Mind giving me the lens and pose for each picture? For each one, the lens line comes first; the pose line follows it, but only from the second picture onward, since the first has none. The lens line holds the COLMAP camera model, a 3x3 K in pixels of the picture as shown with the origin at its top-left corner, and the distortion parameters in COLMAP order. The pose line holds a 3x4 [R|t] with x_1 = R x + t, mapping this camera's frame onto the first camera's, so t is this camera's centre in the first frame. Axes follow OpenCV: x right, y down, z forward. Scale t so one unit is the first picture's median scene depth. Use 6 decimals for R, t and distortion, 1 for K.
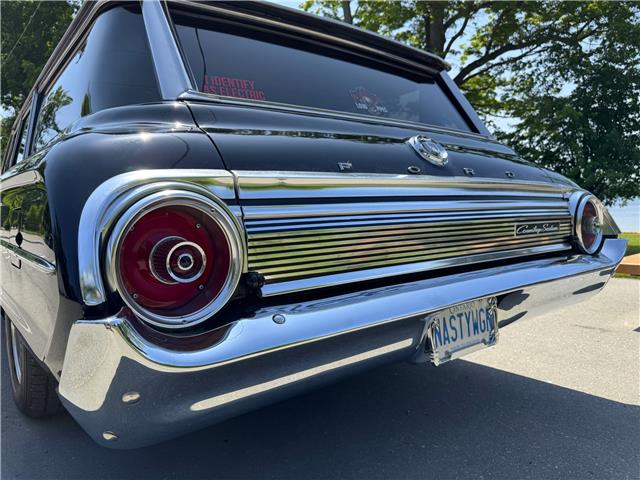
lens RADIAL K [[457.4, 0, 318.4], [0, 457.4, 241.2], [0, 0, 1]] dist [0.052015, -0.079359]
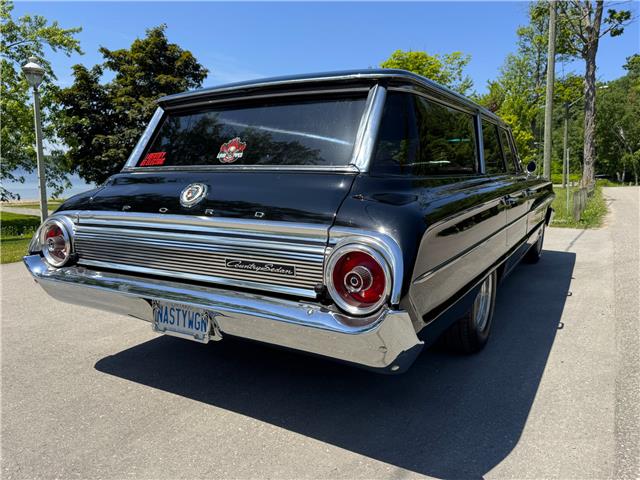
lens RADIAL K [[493.5, 0, 320.0], [0, 493.5, 240.0], [0, 0, 1]] dist [0.006929, -0.008705]
pose [[0.356329, 0.150939, -0.922089, 1.941521], [-0.065823, 0.988469, 0.136368, -0.314951], [0.932039, 0.012103, 0.362155, 0.863189]]
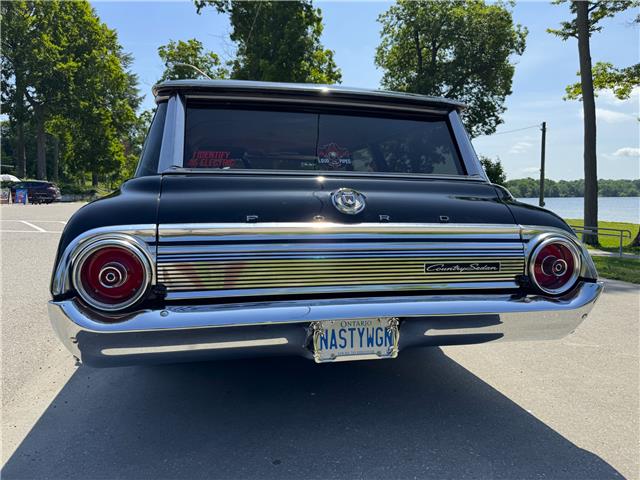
lens RADIAL K [[470.4, 0, 326.6], [0, 470.4, 237.1], [0, 0, 1]] dist [0.058130, -0.064054]
pose [[0.901007, 0.078871, -0.426574, 0.812842], [-0.065840, 0.996804, 0.045237, -0.162167], [0.428778, -0.012674, 0.903321, -0.250335]]
